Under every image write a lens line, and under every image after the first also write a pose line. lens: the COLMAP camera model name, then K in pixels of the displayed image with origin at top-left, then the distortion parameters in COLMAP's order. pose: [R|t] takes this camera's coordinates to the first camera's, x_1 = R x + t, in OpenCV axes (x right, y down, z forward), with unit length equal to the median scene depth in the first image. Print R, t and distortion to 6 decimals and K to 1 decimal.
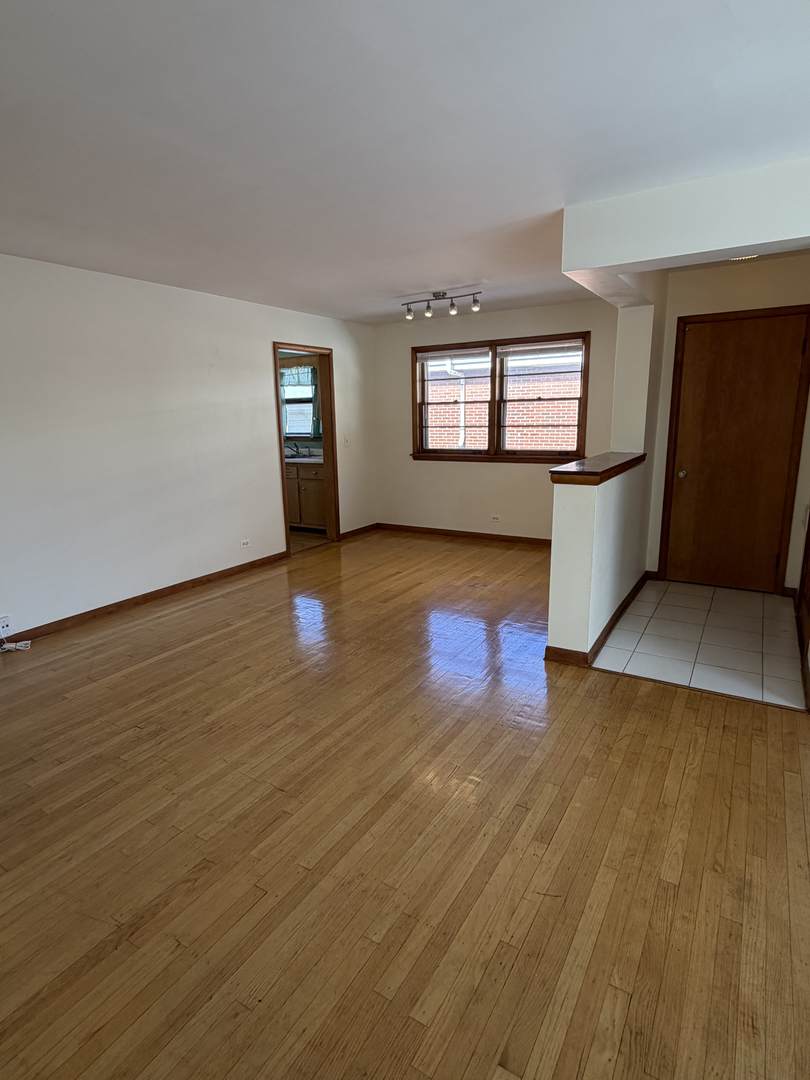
lens RADIAL K [[584.3, 0, 405.0], [0, 584.3, 540.0], [0, 0, 1]] dist [0.027518, 0.000404]
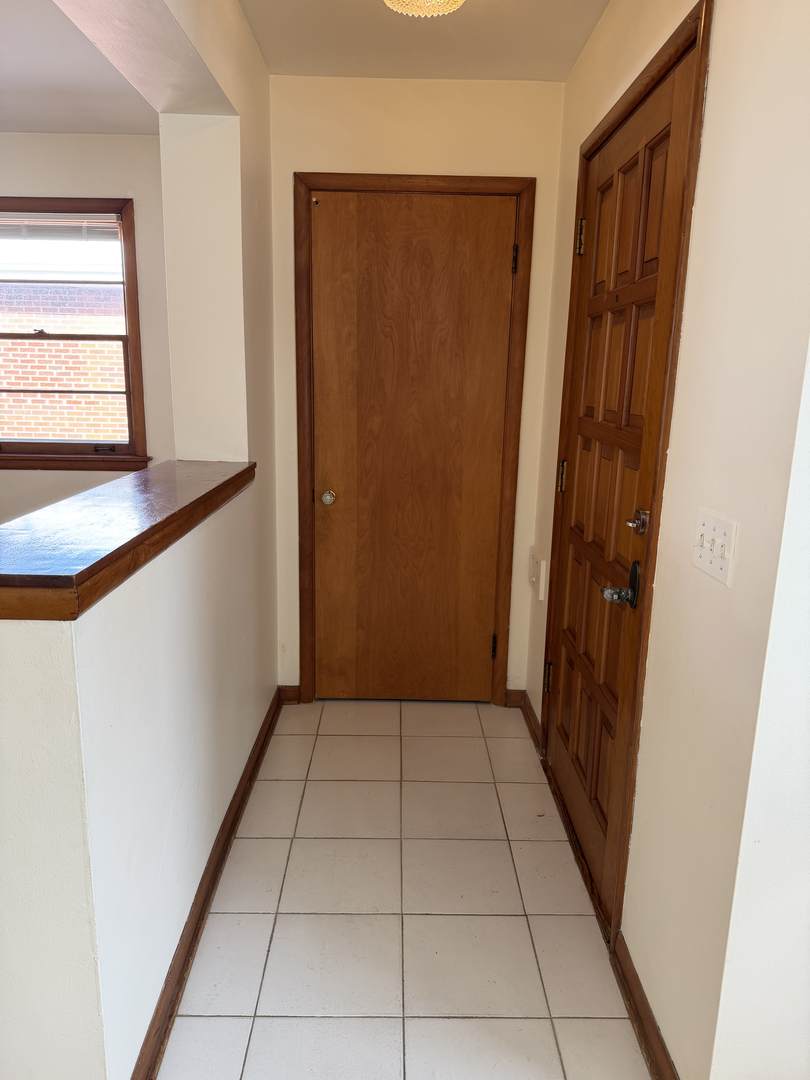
lens RADIAL K [[750.7, 0, 405.0], [0, 750.7, 540.0], [0, 0, 1]] dist [-0.007687, -0.002051]
pose [[0.850058, -0.078308, 0.520835, 0.187842], [0.076234, 0.996765, 0.025442, -0.085348], [-0.521143, 0.018078, 0.853278, 0.416240]]
